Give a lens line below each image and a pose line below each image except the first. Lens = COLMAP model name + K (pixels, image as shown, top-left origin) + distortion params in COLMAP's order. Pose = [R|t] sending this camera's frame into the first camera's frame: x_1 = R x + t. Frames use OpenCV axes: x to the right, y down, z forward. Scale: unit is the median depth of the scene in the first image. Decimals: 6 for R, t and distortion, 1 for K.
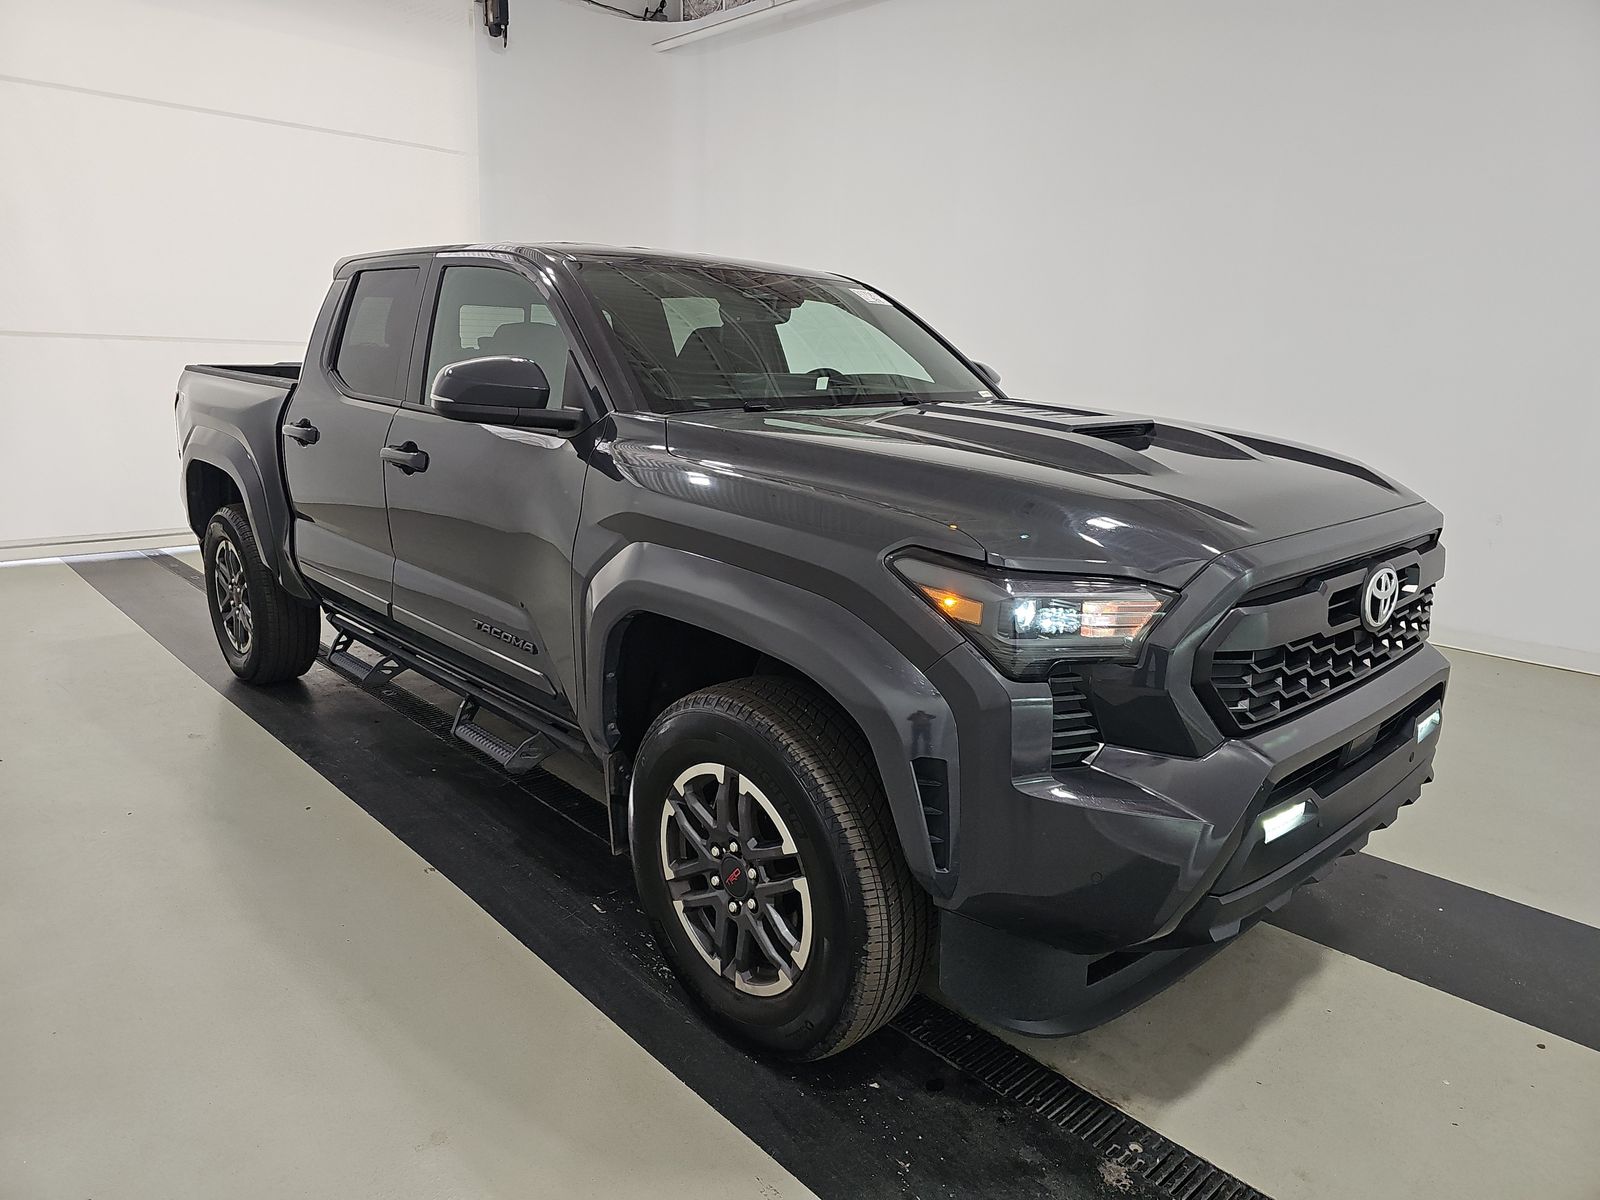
lens RADIAL K [[1064.1, 0, 802.1], [0, 1064.1, 597.3], [0, 0, 1]] dist [0.036143, -0.023529]
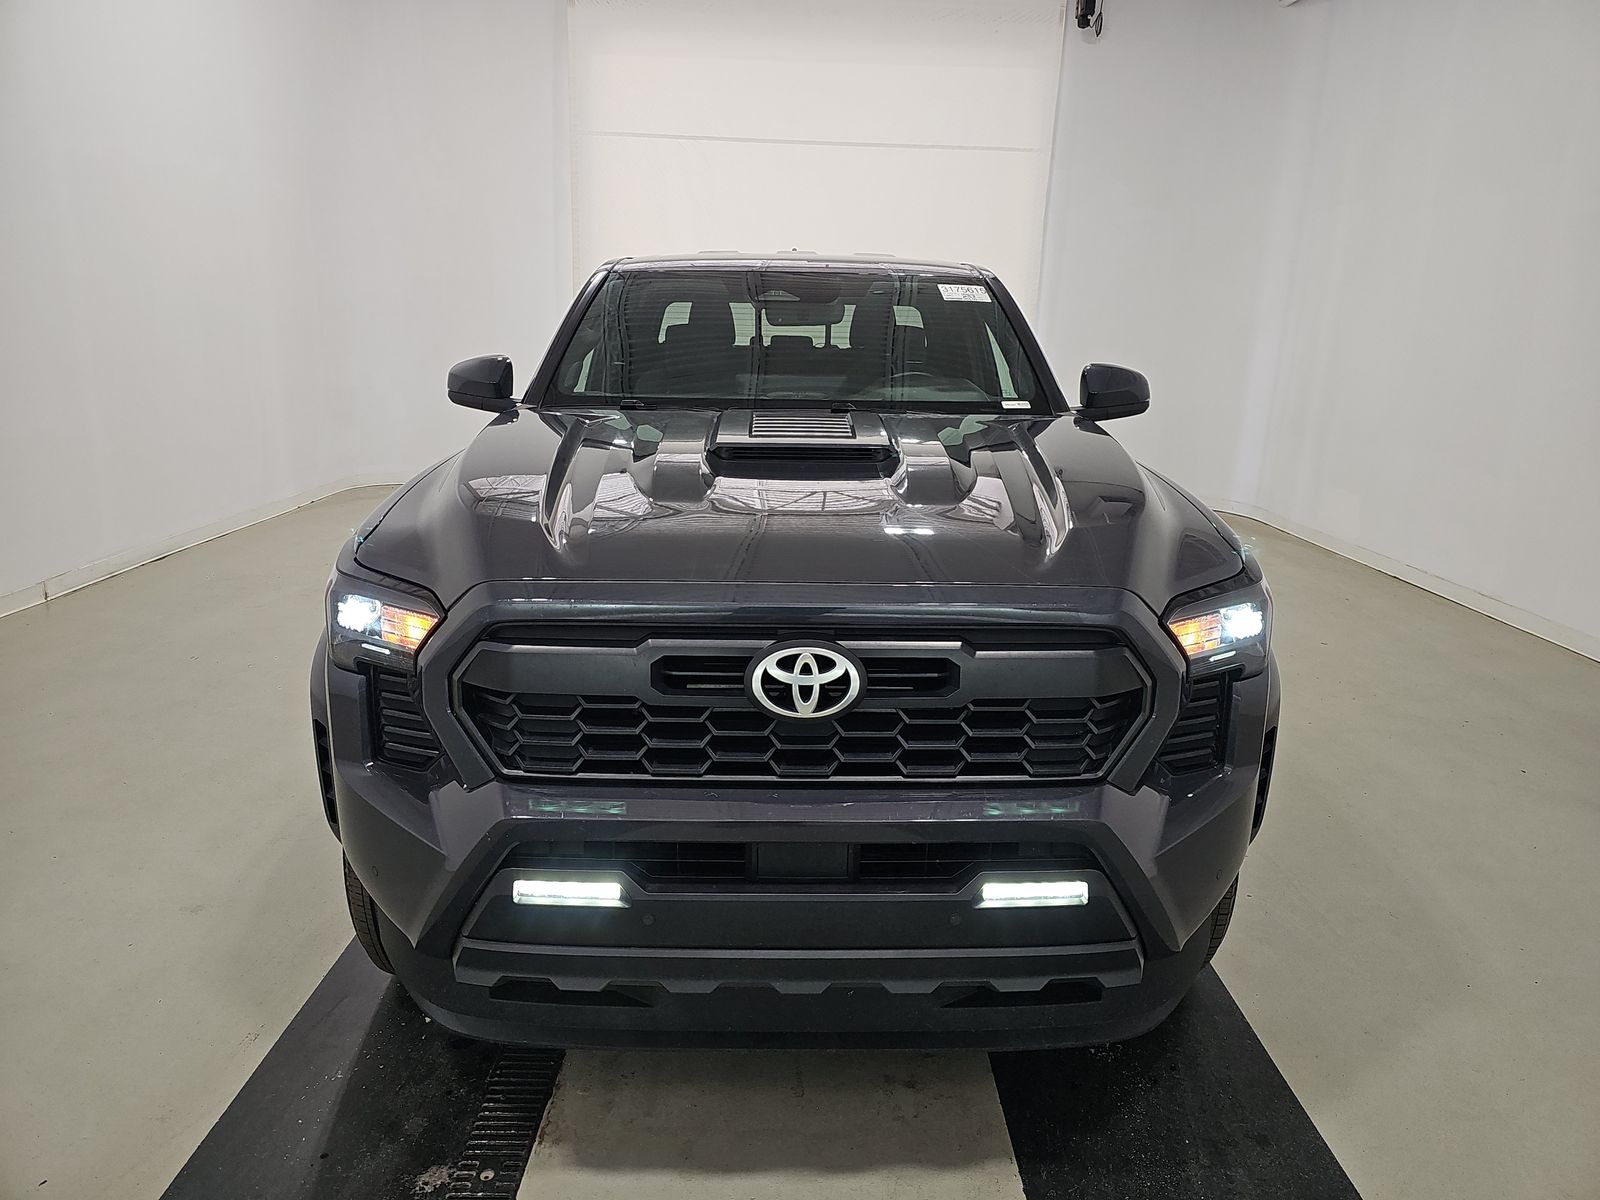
lens RADIAL K [[1064.1, 0, 802.0], [0, 1064.1, 601.8], [0, 0, 1]] dist [0.036143, -0.023529]
pose [[0.737373, 0.166423, -0.654663, 1.019412], [-0.157366, 0.984830, 0.073108, -0.112188], [0.656899, 0.049114, 0.752377, 0.404217]]
